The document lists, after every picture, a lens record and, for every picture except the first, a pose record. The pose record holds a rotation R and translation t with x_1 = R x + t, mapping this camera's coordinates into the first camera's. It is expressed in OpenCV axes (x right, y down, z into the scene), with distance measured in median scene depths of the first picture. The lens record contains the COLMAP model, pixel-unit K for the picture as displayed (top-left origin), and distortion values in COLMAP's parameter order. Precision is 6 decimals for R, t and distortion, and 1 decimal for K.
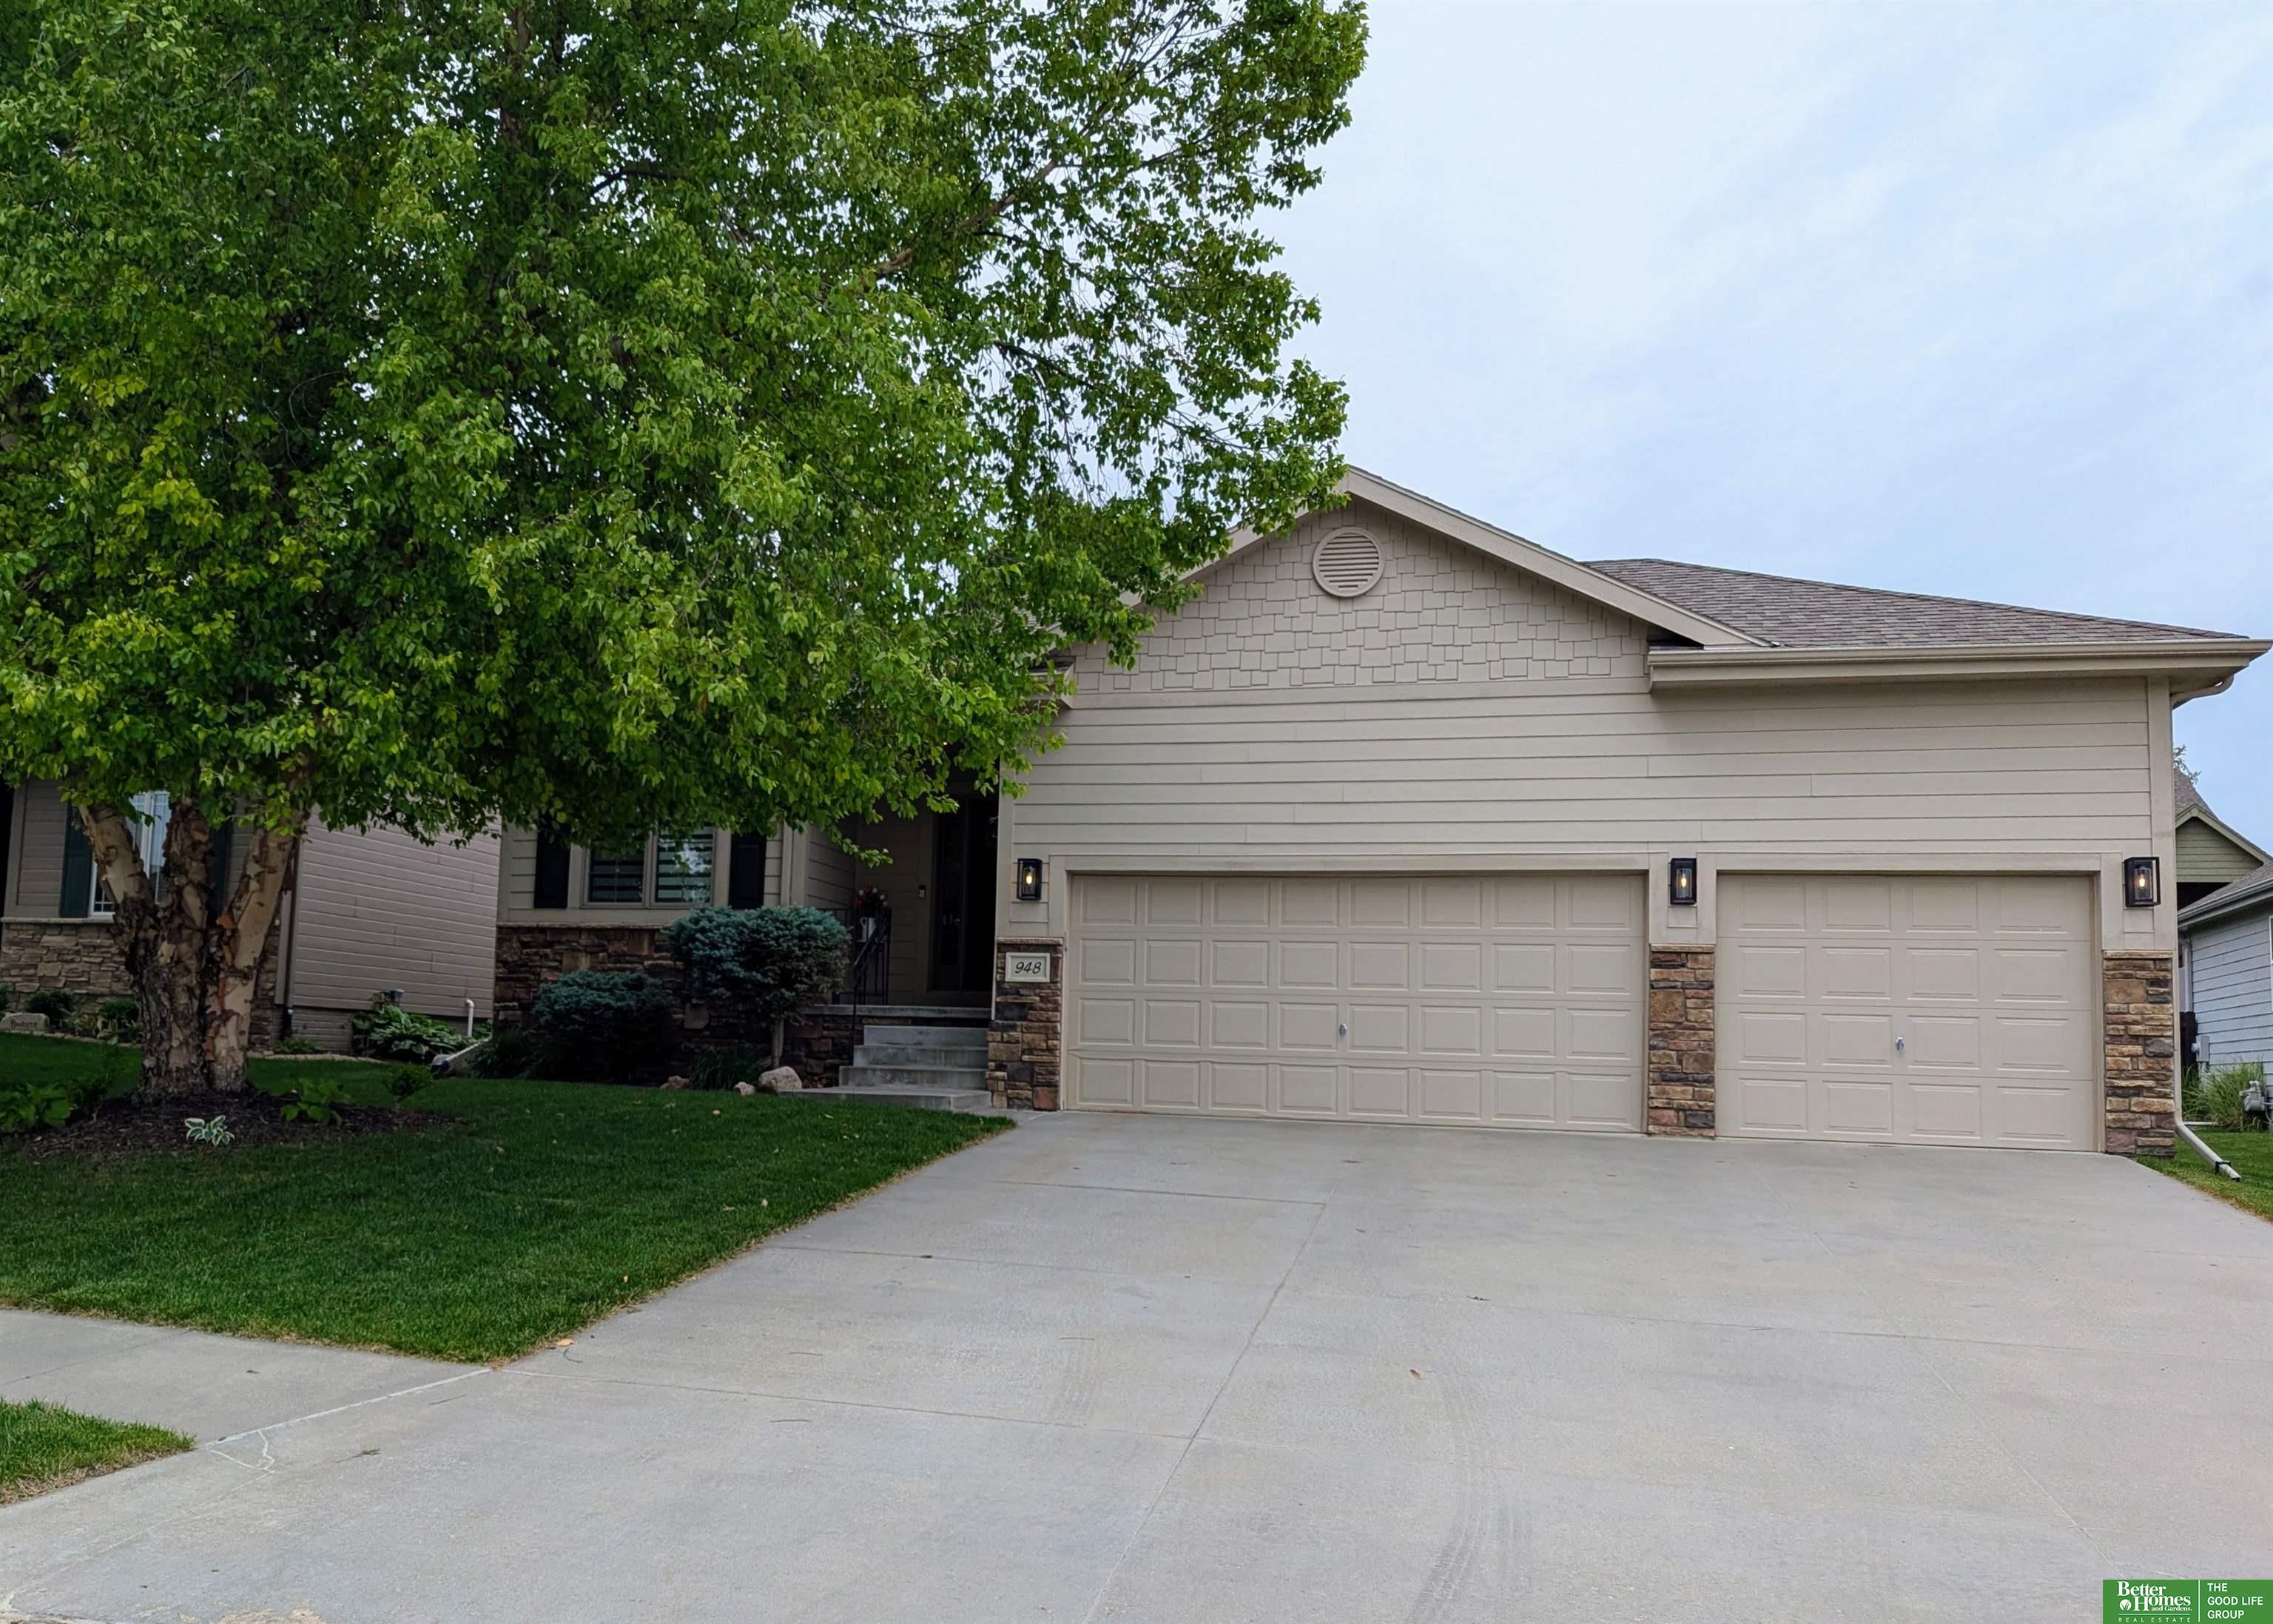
lens RADIAL K [[1837.5, 0, 1070.9], [0, 1837.5, 905.2], [0, 0, 1]] dist [0.086051, -0.004978]
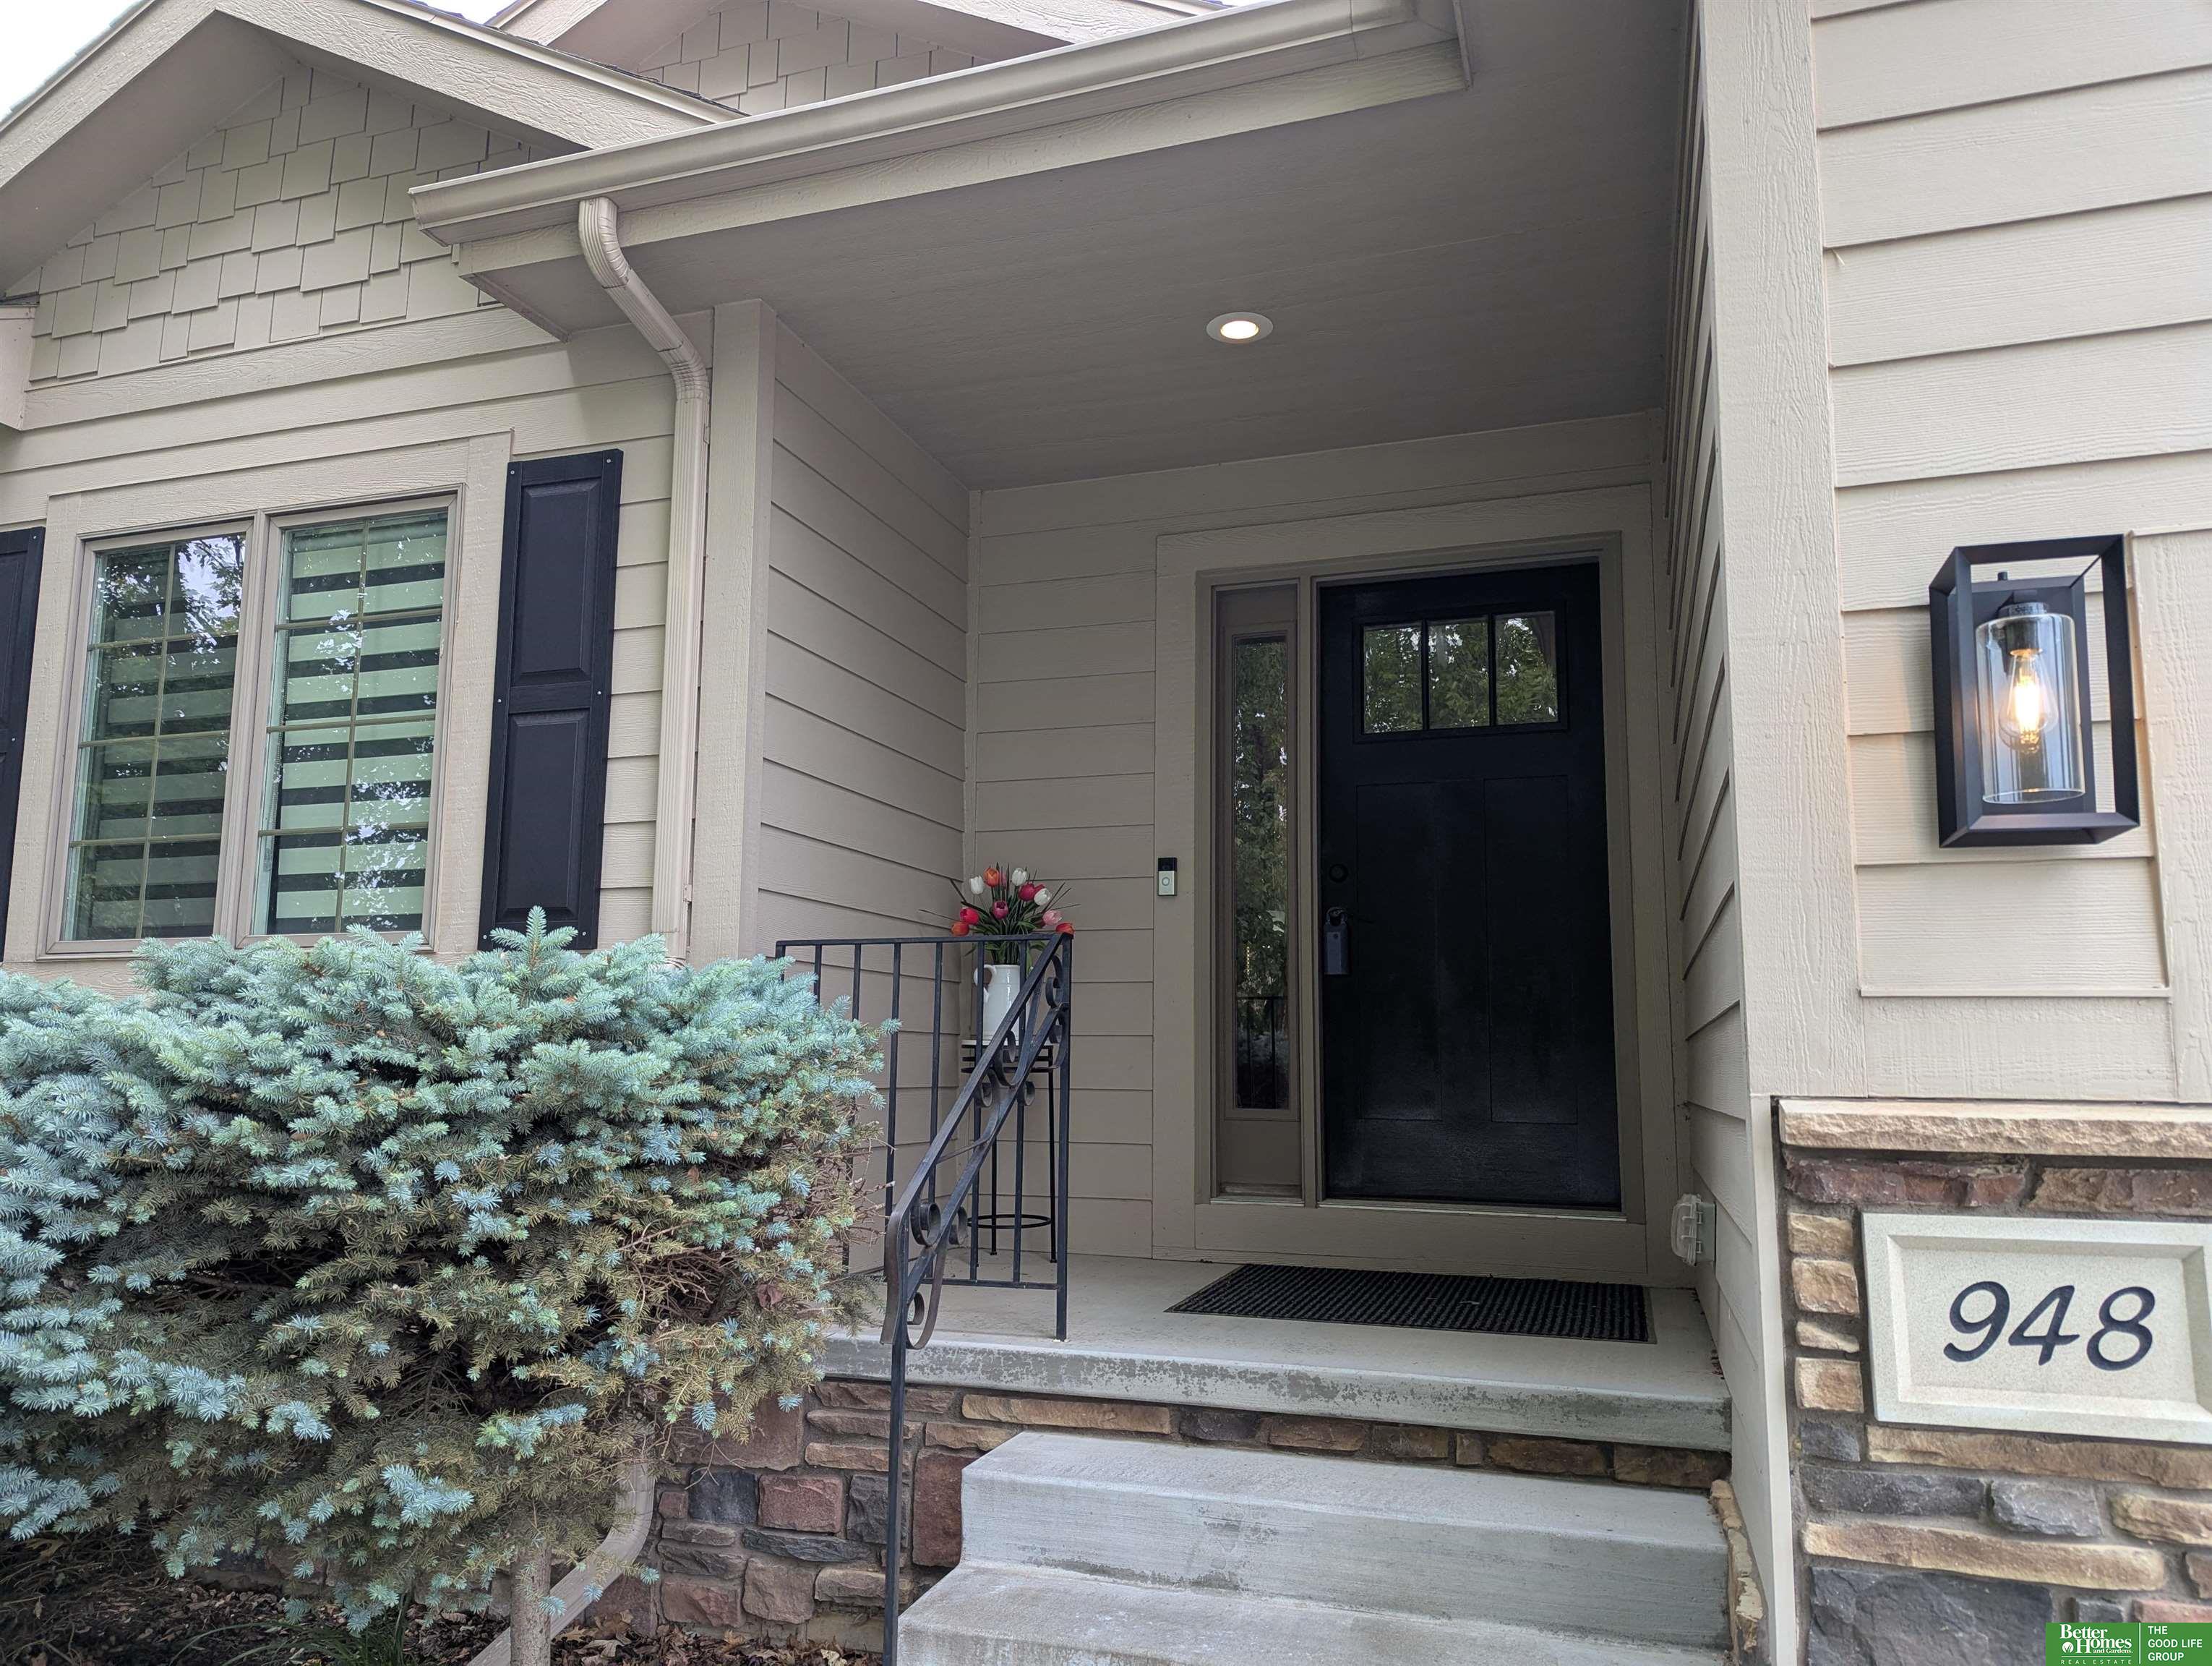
lens RADIAL K [[1549.5, 0, 1103.3], [0, 1549.5, 860.7], [0, 0, 1]] dist [0.064444, -0.057412]
pose [[0.996595, -0.029610, -0.076955, -0.085152], [0.026072, 0.998575, -0.046573, 0.002191], [0.078225, 0.044408, 0.995946, 0.871870]]
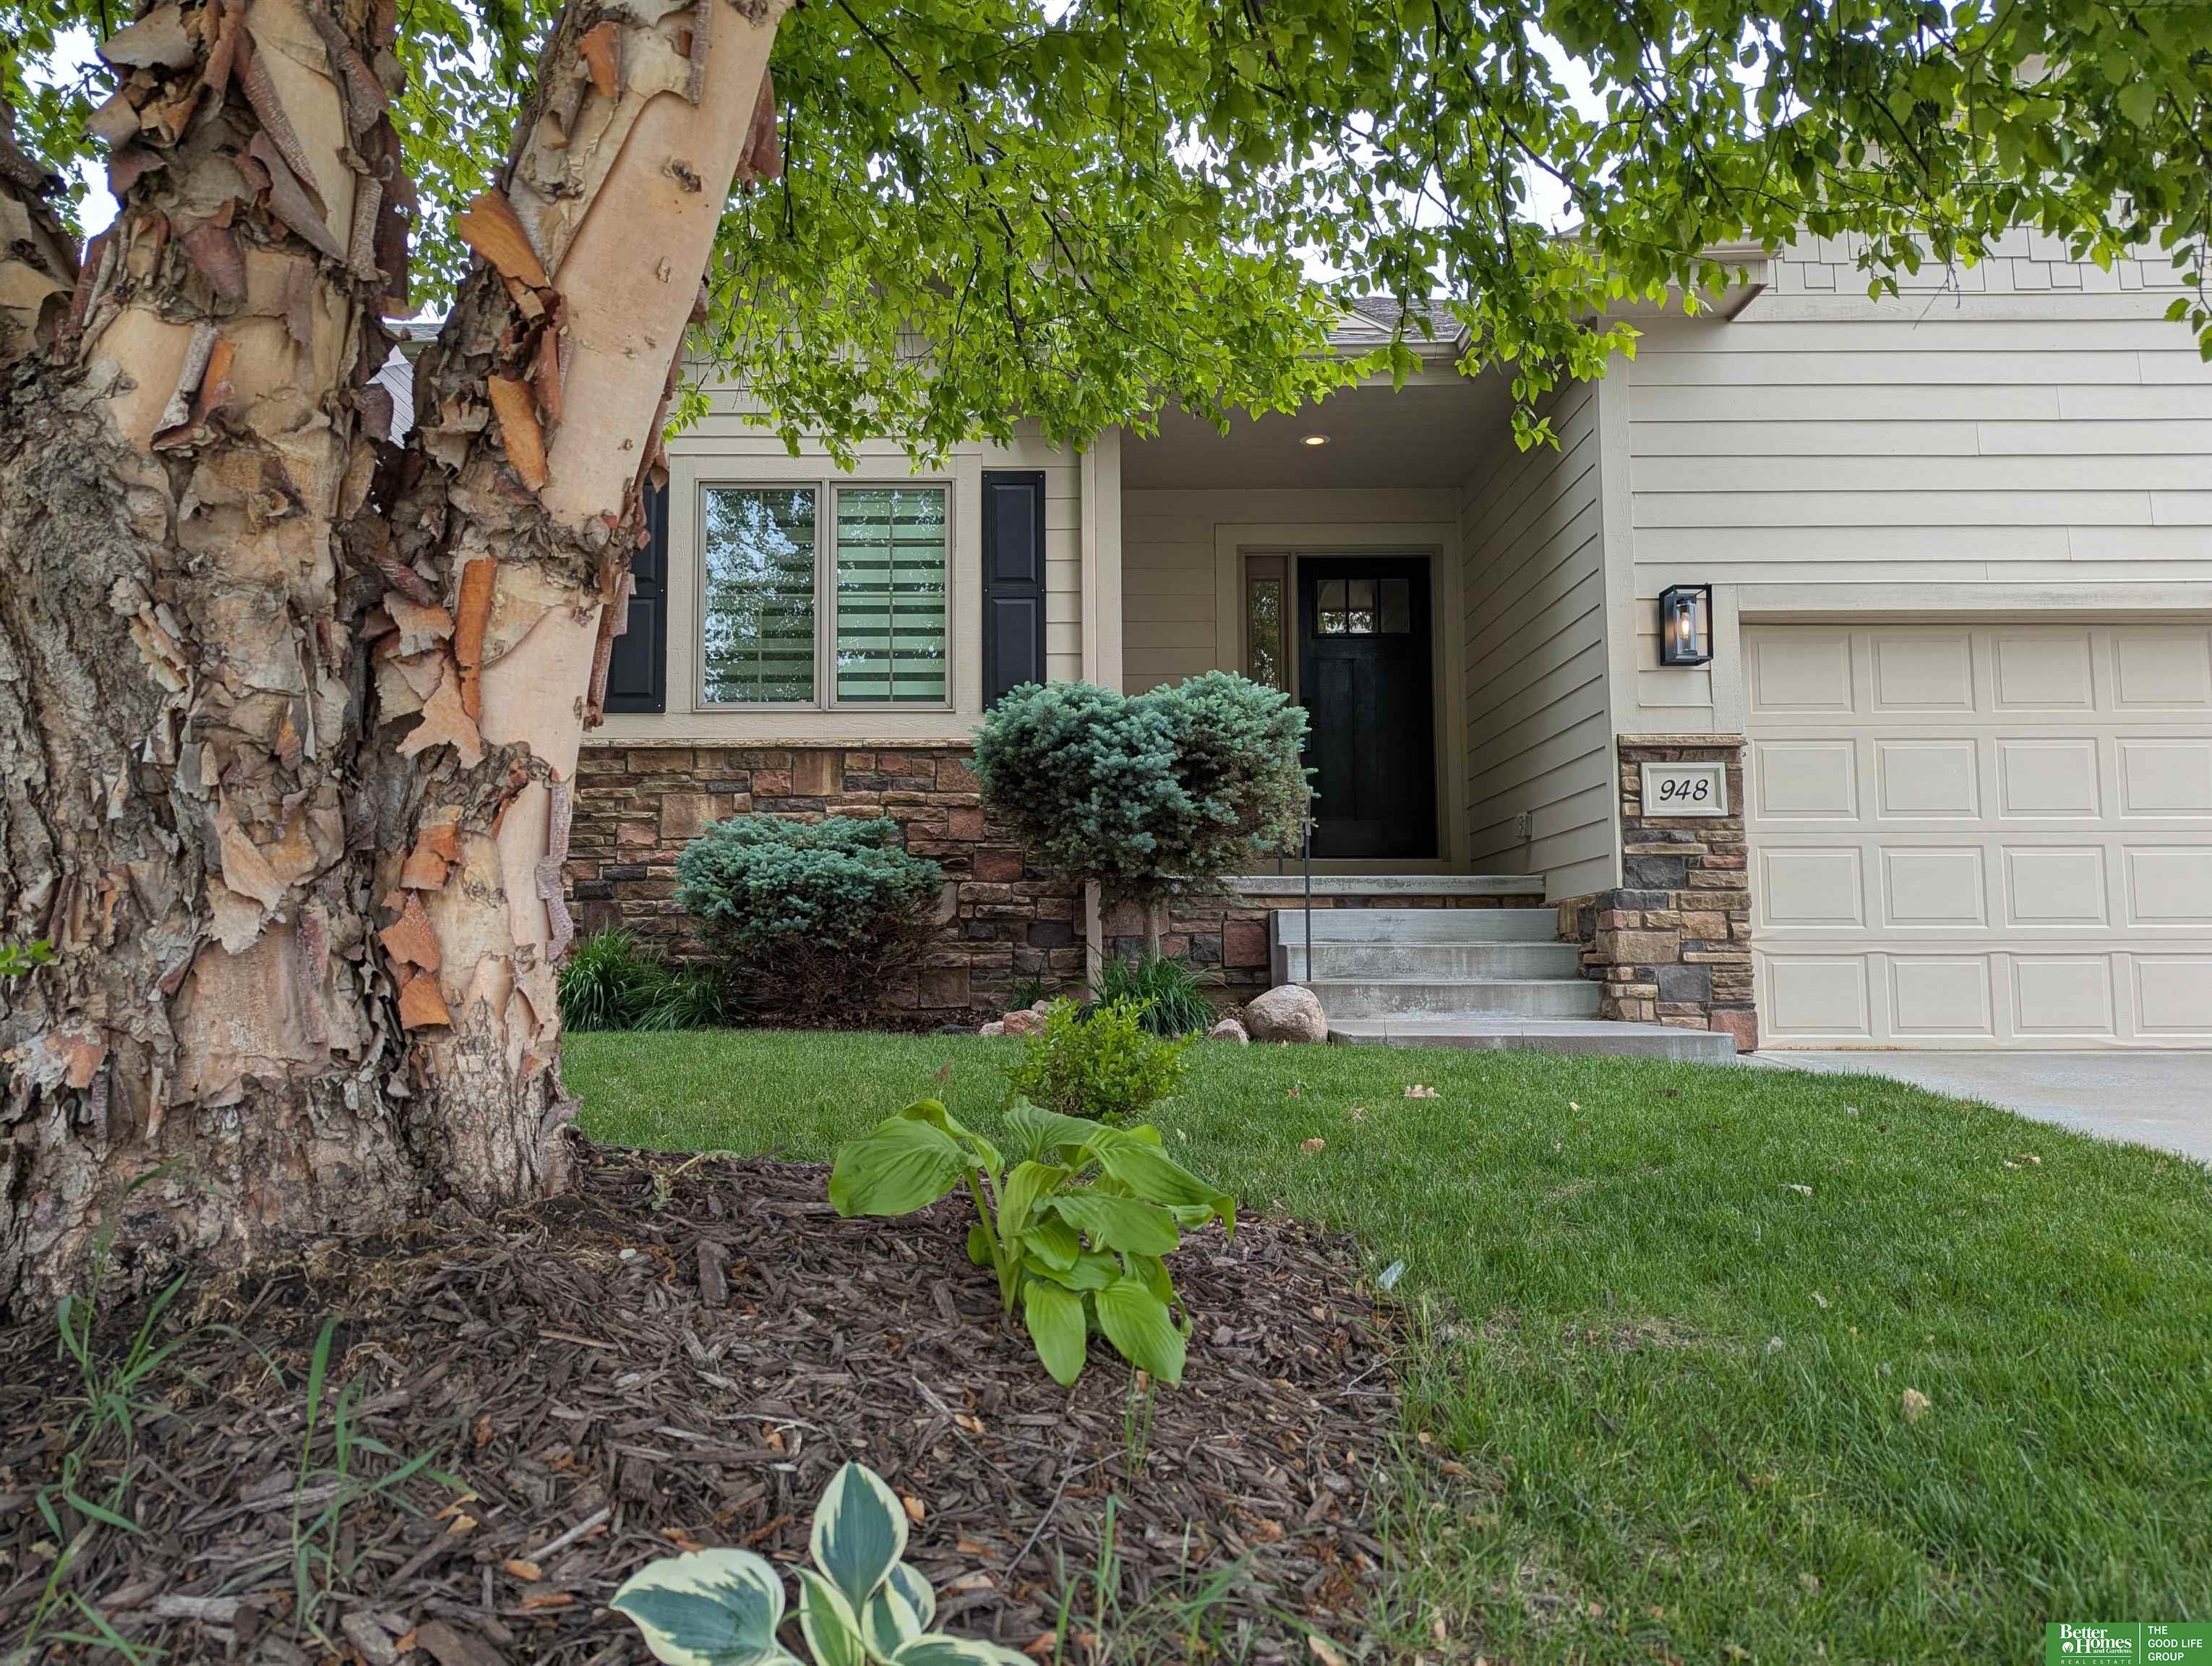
lens RADIAL K [[1549.5, 0, 1086.6], [0, 1549.5, 832.2], [0, 0, 1]] dist [0.064444, -0.057412]
pose [[0.966853, -0.009265, 0.255164, -0.310800], [0.011054, 0.999923, -0.005579, 0.047097], [-0.255093, 0.008214, 0.966882, 0.599757]]
